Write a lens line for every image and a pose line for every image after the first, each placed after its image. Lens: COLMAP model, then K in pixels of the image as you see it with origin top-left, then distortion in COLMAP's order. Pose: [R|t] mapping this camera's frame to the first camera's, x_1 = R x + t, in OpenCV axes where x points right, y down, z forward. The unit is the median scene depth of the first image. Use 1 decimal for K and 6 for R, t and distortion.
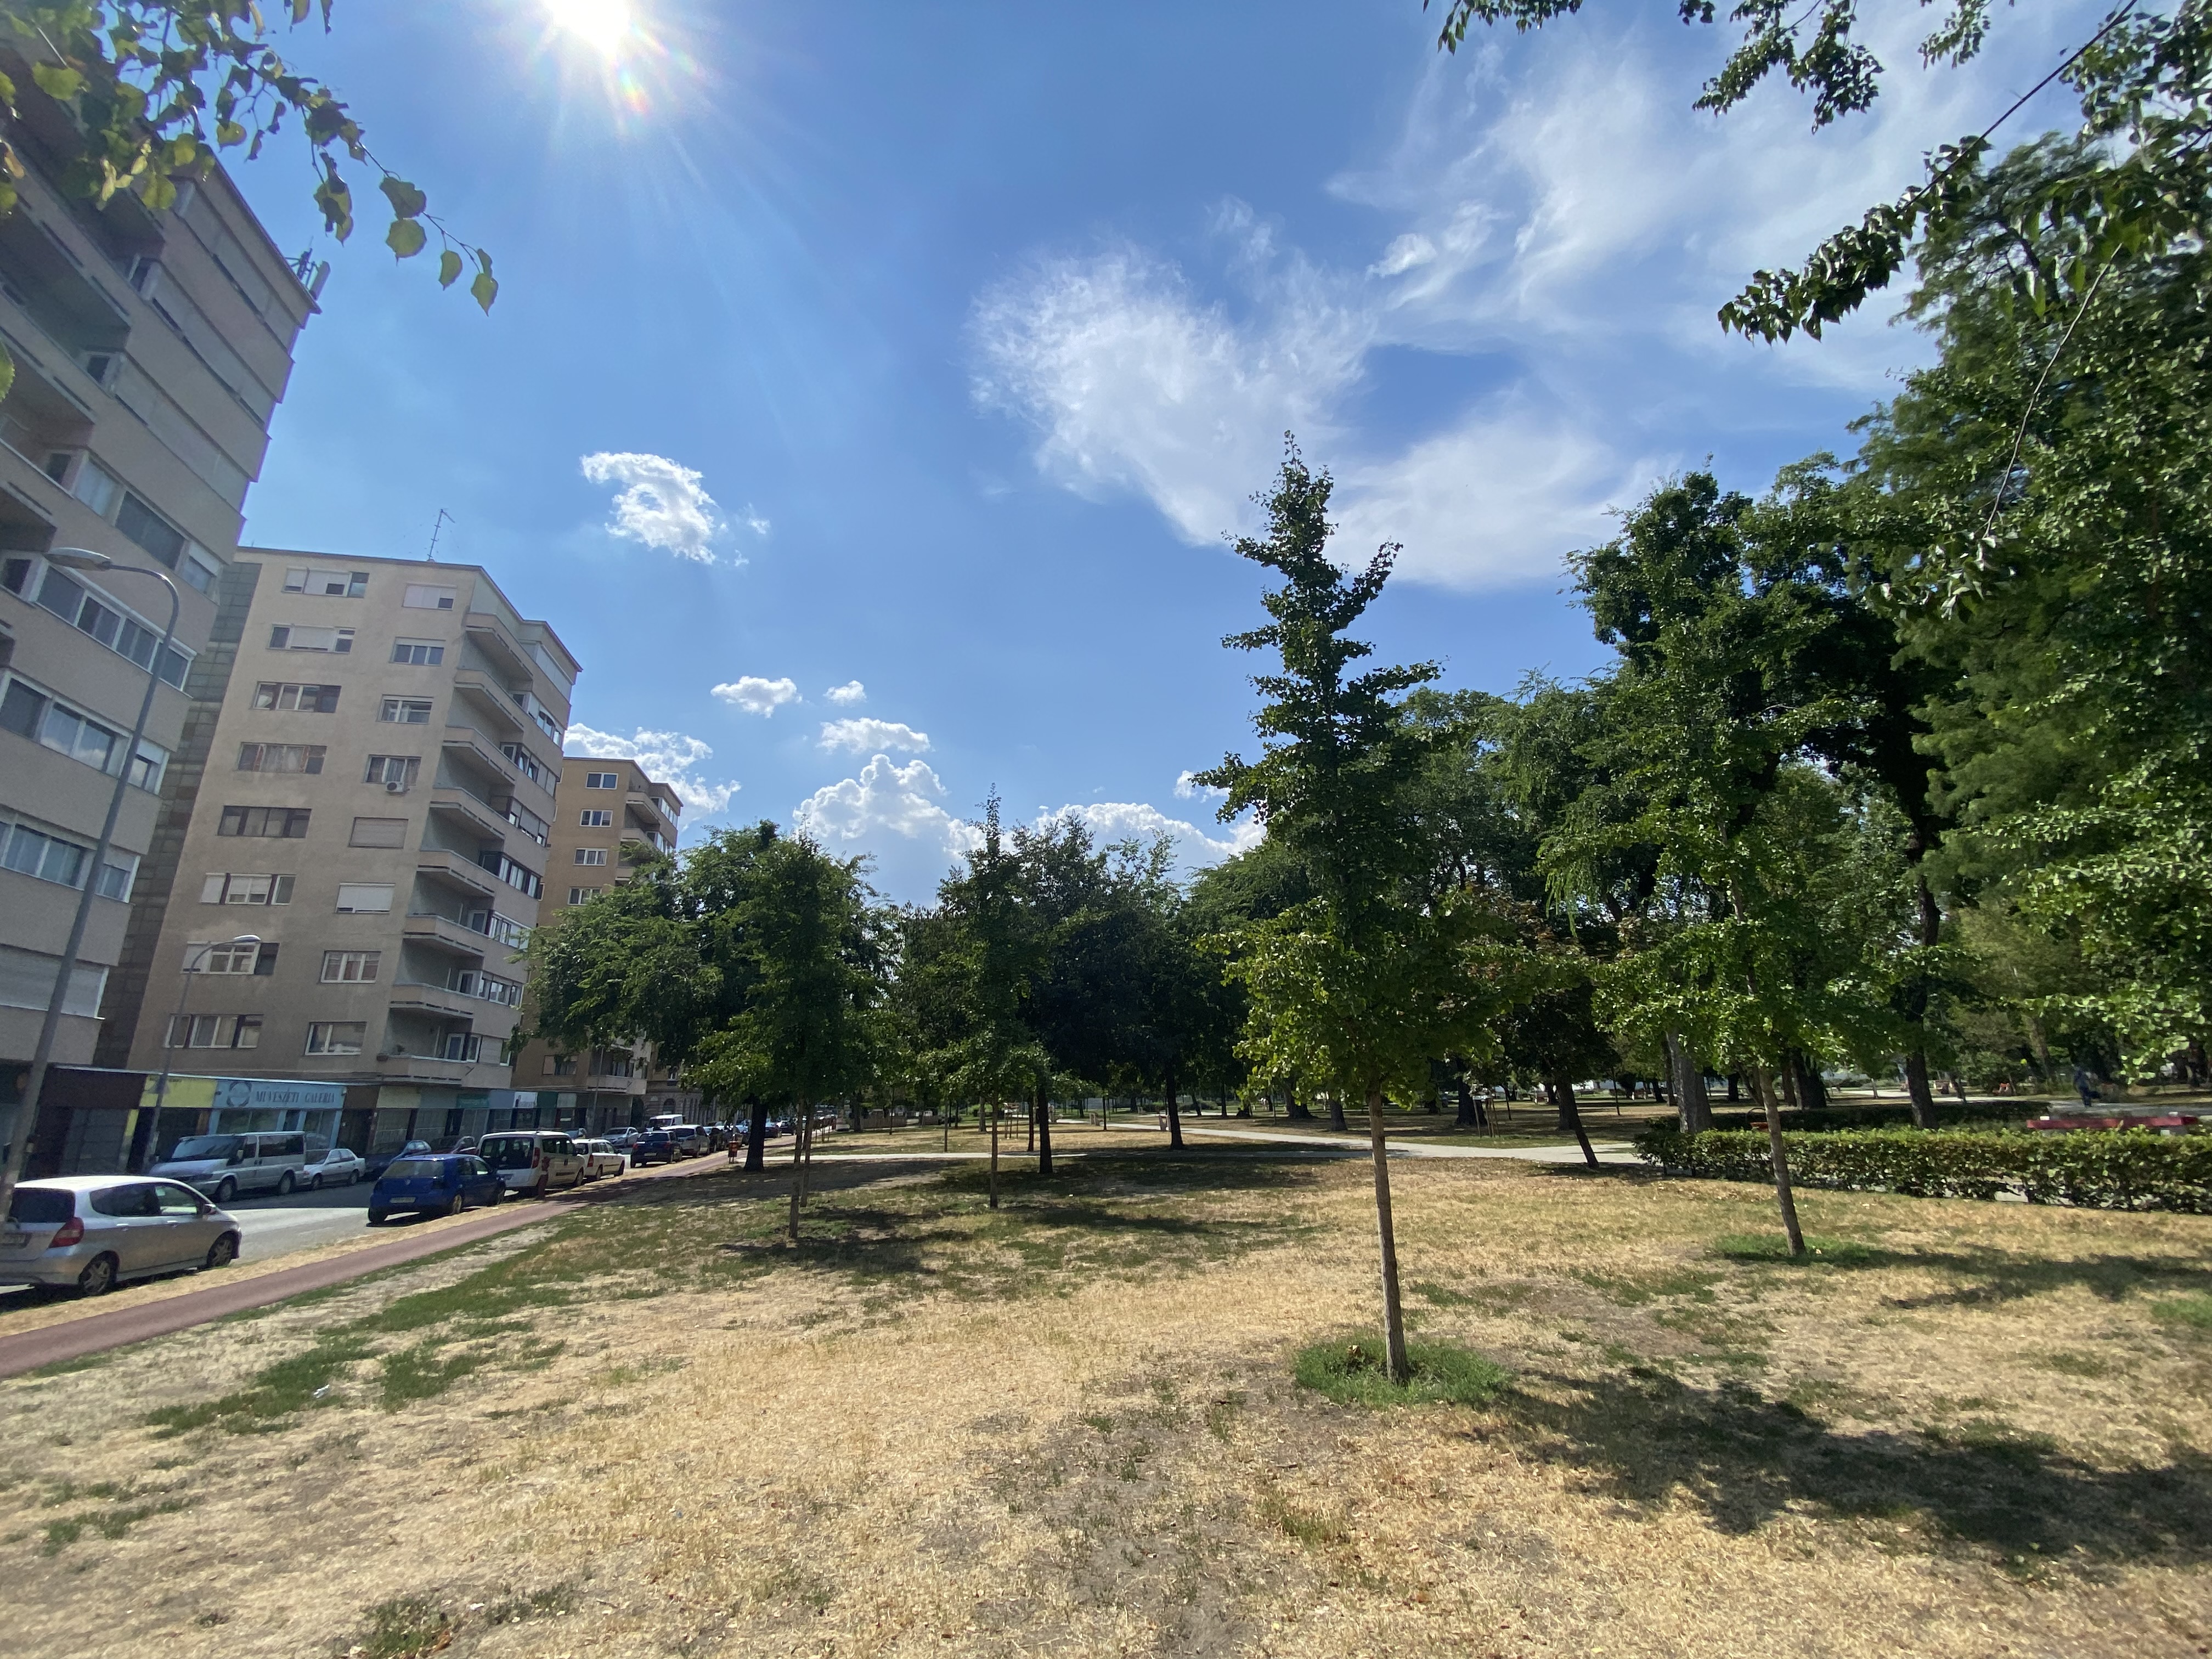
lens RADIAL K [[903.2, 0, 1103.3], [0, 903.2, 828.6], [0, 0, 1]] dist [0.013371, -0.015871]
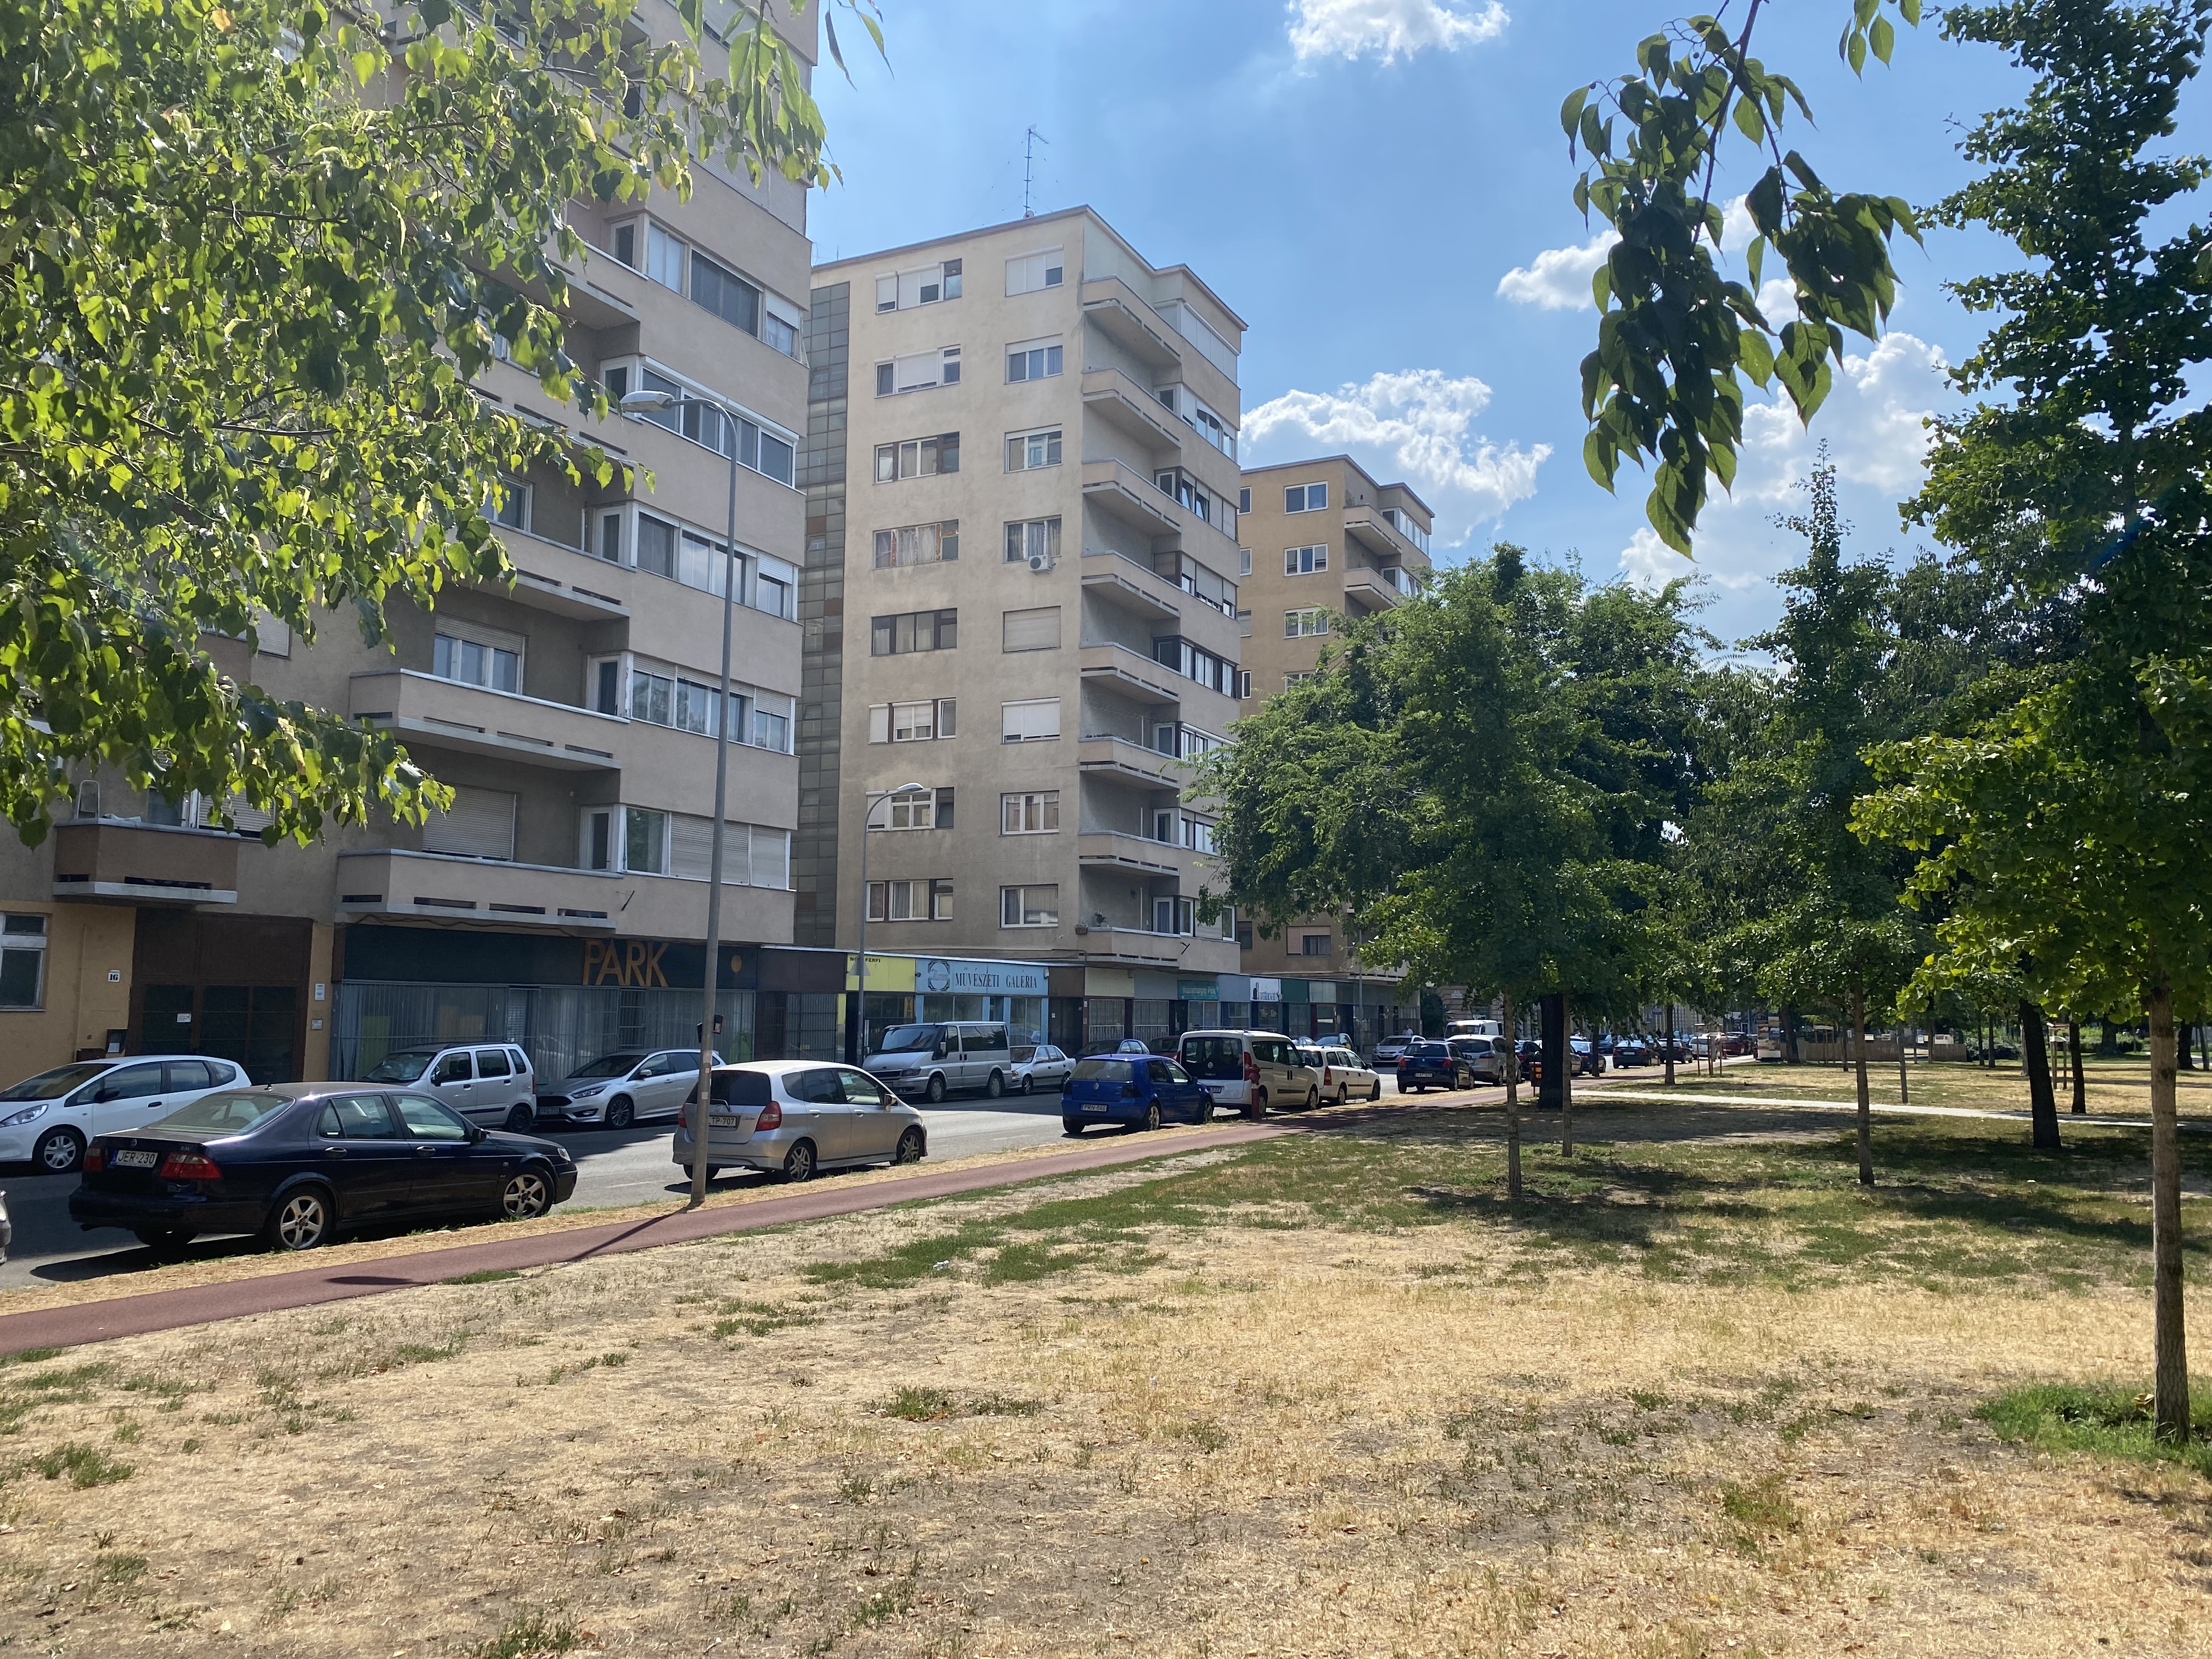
lens RADIAL K [[1675.2, 0, 1130.5], [0, 1675.2, 819.5], [0, 0, 1]] dist [0.144318, -0.215937]
pose [[0.794348, -0.041200, -0.606064, 0.328755], [0.150900, 0.979807, 0.131174, -0.049491], [0.588421, -0.195653, 0.784525, -0.179487]]
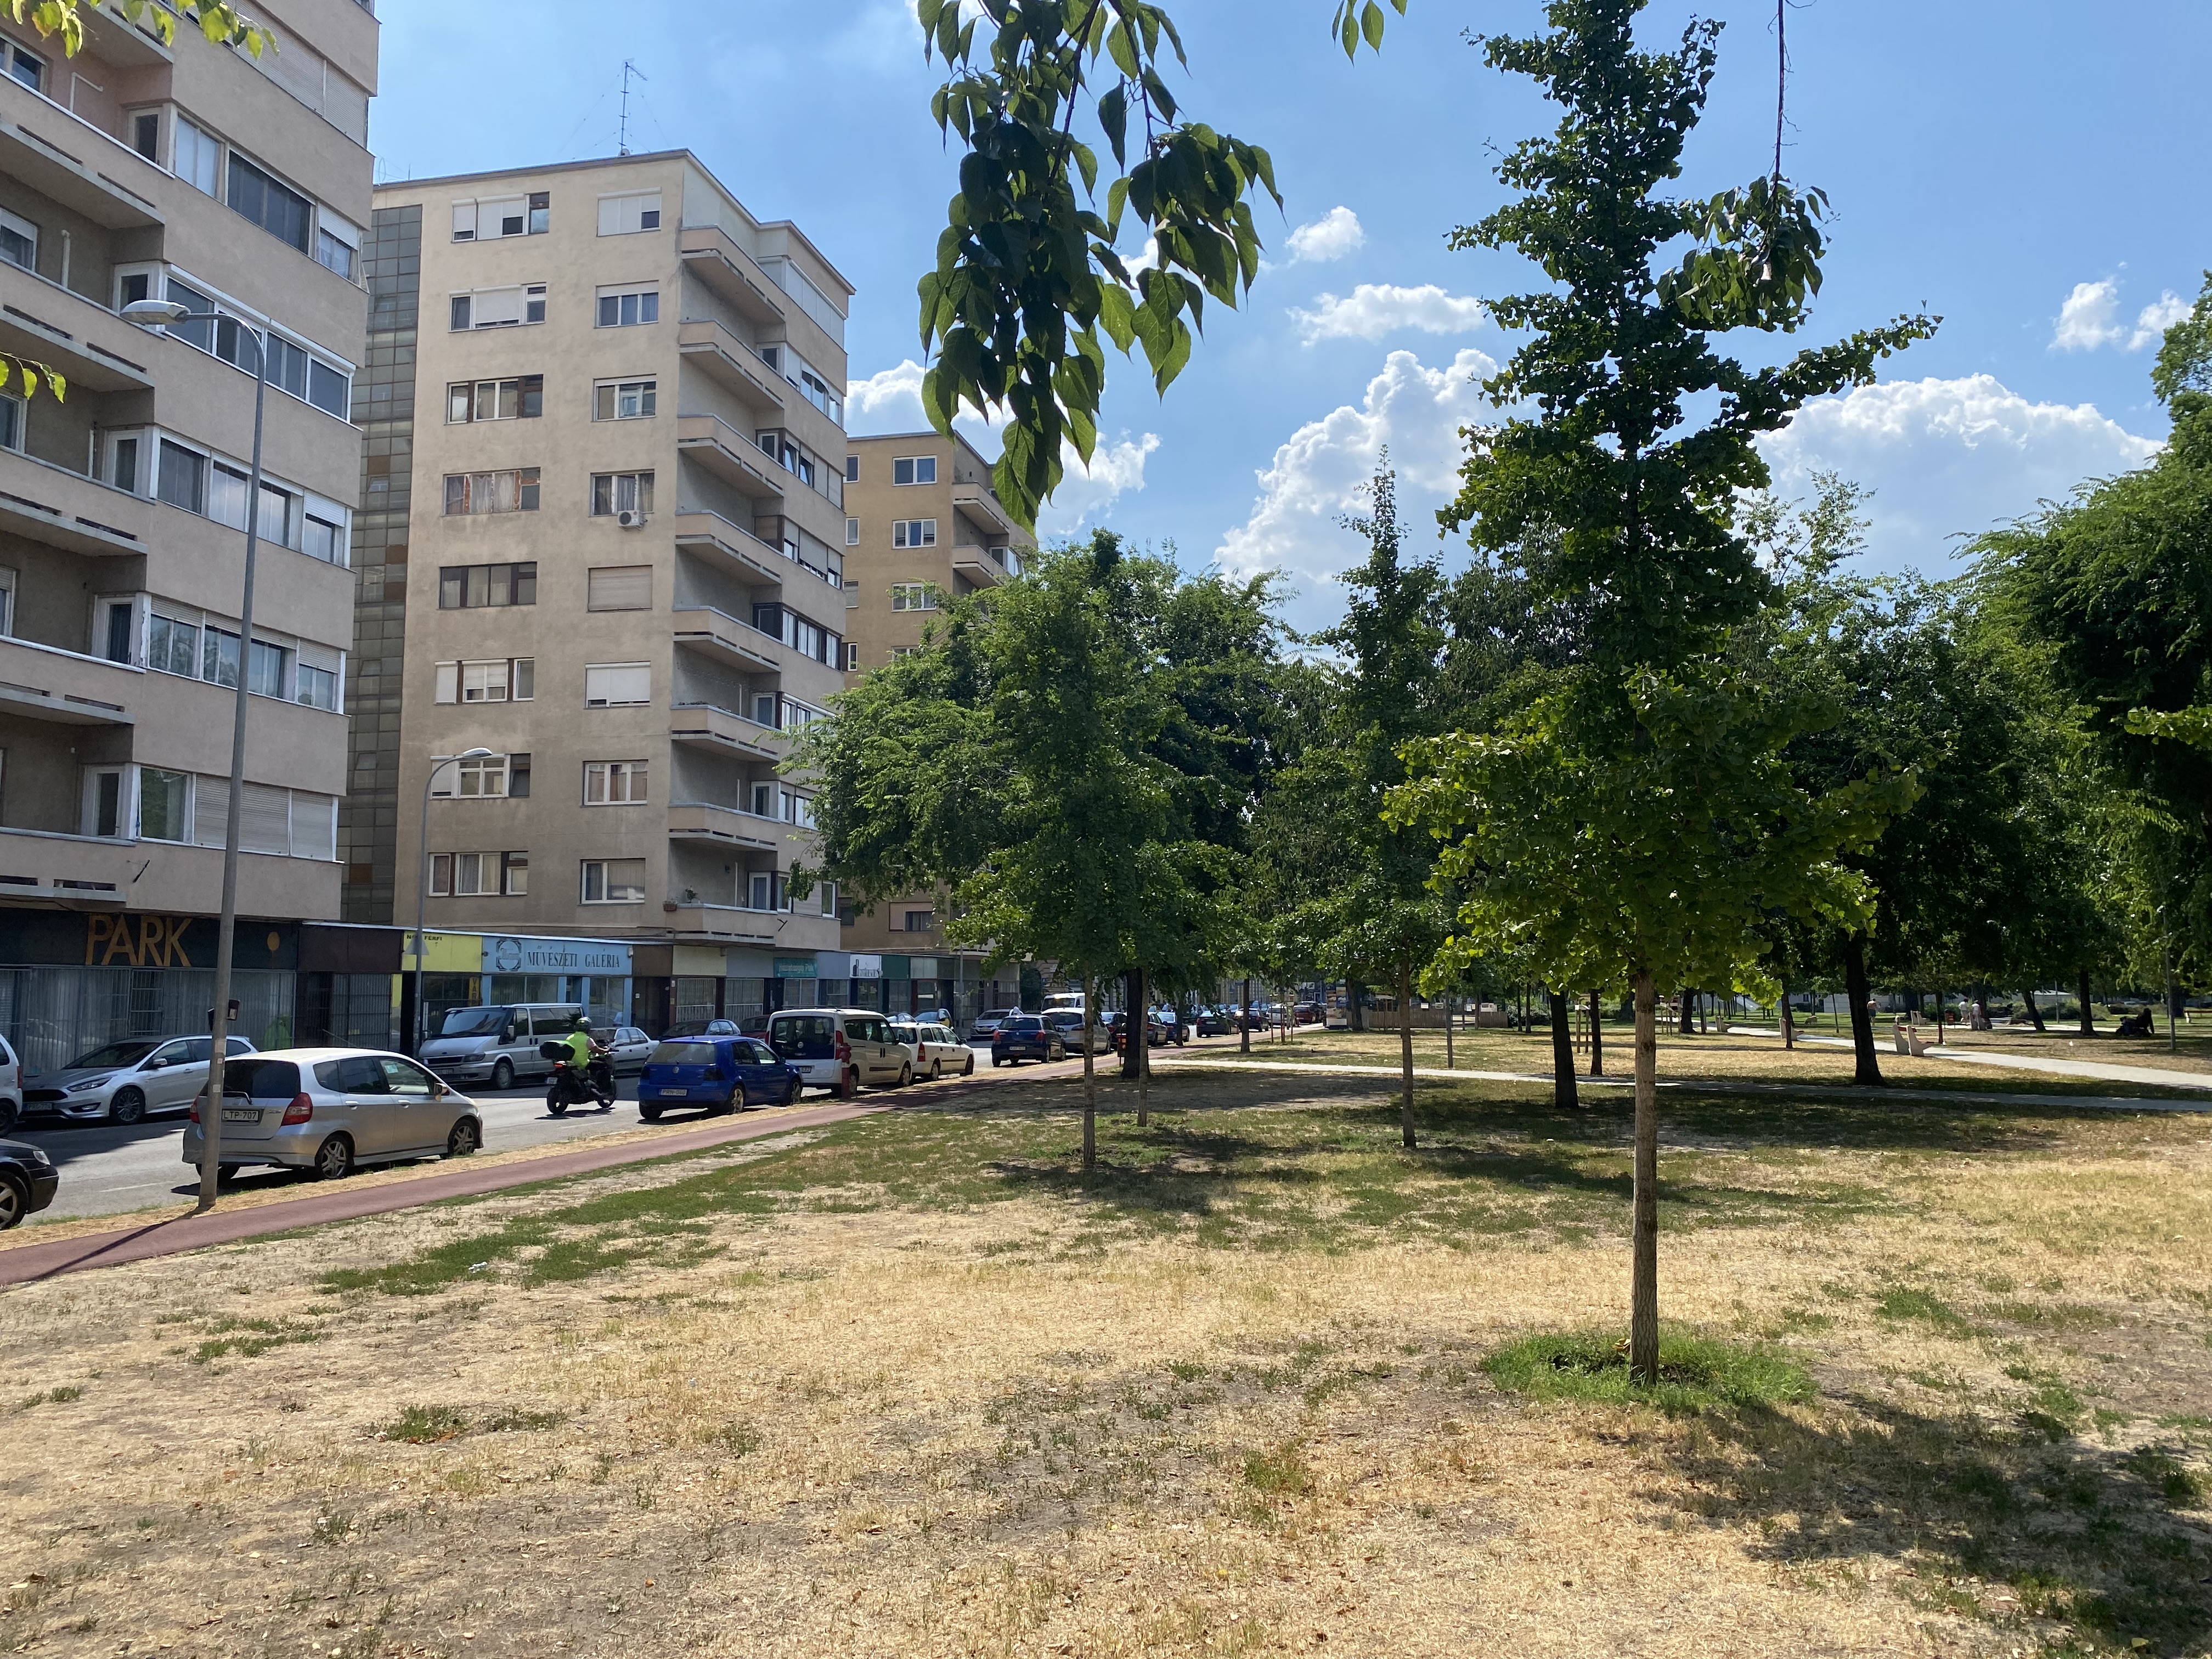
lens RADIAL K [[1685.2, 0, 1106.0], [0, 1685.2, 829.5], [0, 0, 1]] dist [0.053330, -0.004679]
pose [[0.906787, -0.016302, -0.421273, 0.337545], [0.100619, 0.978744, 0.178708, -0.044009], [0.409405, -0.204439, 0.889153, -0.144192]]
